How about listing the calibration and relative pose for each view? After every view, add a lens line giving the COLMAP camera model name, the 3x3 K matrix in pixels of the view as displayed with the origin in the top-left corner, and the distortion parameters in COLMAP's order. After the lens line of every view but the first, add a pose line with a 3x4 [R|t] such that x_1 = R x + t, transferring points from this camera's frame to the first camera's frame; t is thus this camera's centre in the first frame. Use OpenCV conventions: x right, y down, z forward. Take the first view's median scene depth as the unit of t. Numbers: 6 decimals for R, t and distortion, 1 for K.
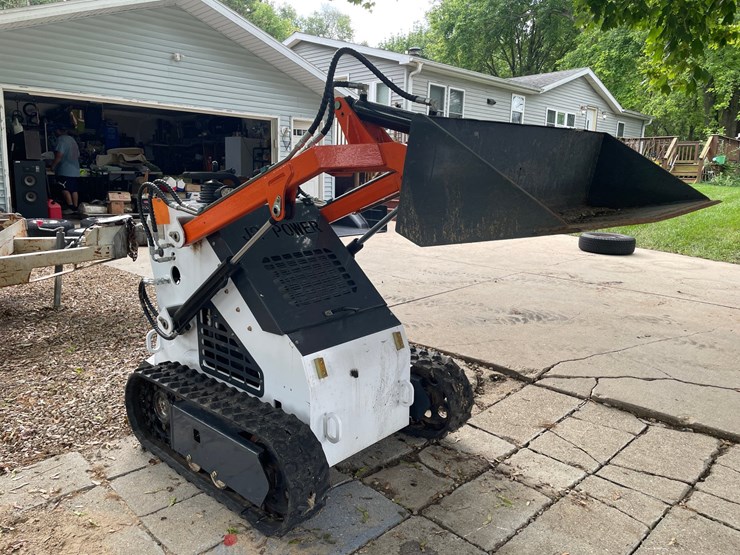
lens RADIAL K [[559.3, 0, 364.9], [0, 559.3, 279.6], [0, 0, 1]] dist [0.094068, -0.118543]
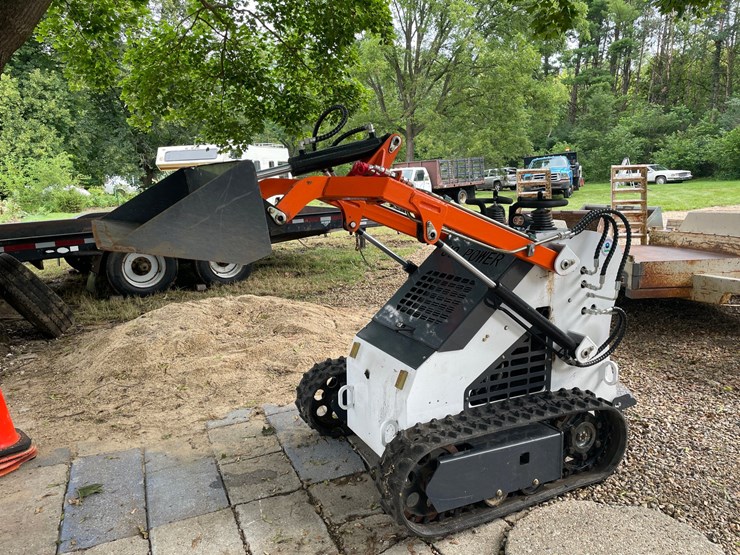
lens RADIAL K [[559.3, 0, 374.5], [0, 559.3, 283.5], [0, 0, 1]] dist [0.094068, -0.118543]
pose [[-0.348533, 0.166032, -0.922474, 0.650283], [-0.189157, 0.951476, 0.242720, -0.187368], [0.918011, 0.259088, -0.300215, 0.848932]]
